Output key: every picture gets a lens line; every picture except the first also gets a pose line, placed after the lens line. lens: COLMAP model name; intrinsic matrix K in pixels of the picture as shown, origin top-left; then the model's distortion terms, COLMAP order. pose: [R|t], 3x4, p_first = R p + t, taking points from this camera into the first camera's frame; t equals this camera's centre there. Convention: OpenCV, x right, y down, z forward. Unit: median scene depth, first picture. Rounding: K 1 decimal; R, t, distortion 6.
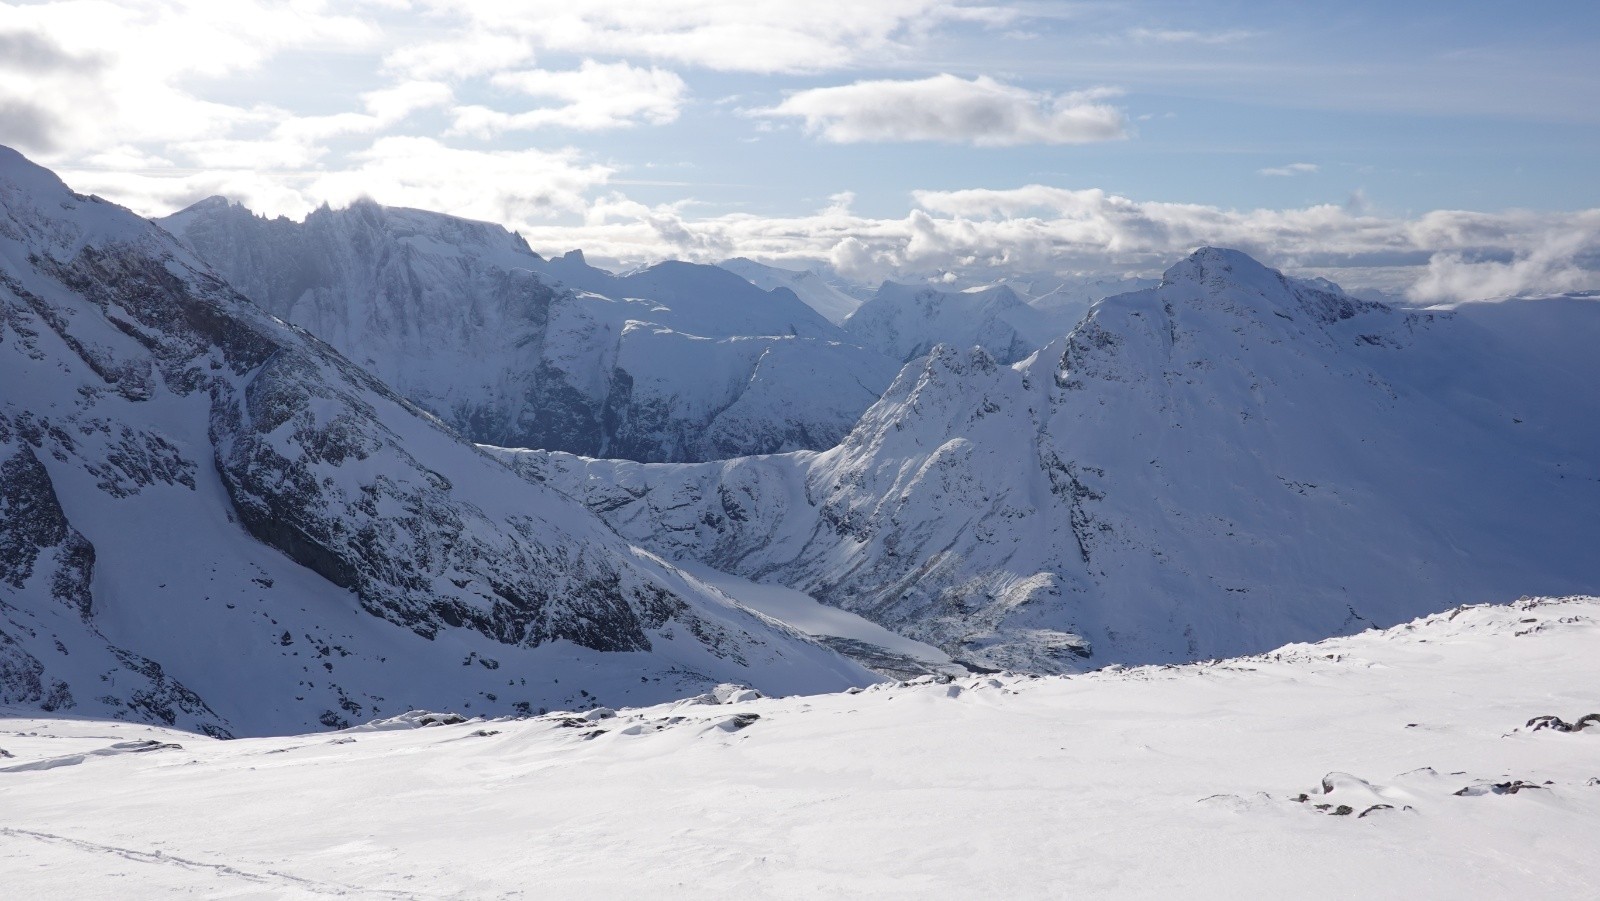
lens RADIAL K [[1371.2, 0, 808.3], [0, 1371.2, 448.6], [0, 0, 1]] dist [0.014937, 0.003965]
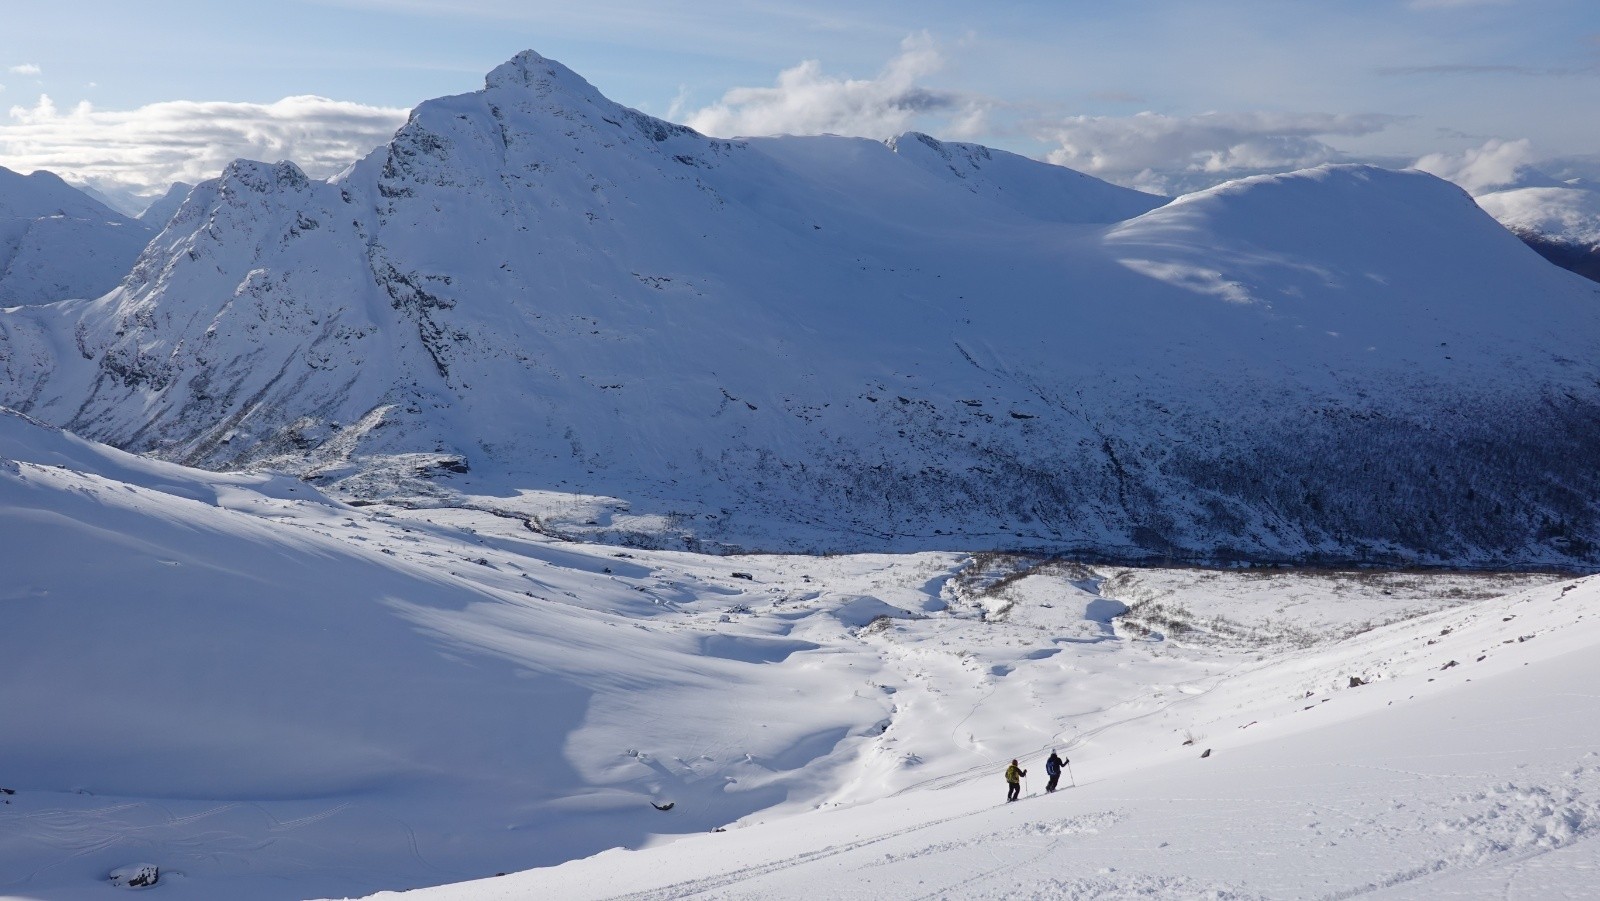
lens RADIAL K [[1153.9, 0, 794.3], [0, 1153.9, 462.0], [0, 0, 1]] dist [-0.001932, -0.008459]
pose [[0.860056, -0.127242, 0.494078, 0.021090], [0.079861, 0.990039, 0.115952, 0.067424], [-0.503911, -0.060268, 0.861651, 0.234669]]
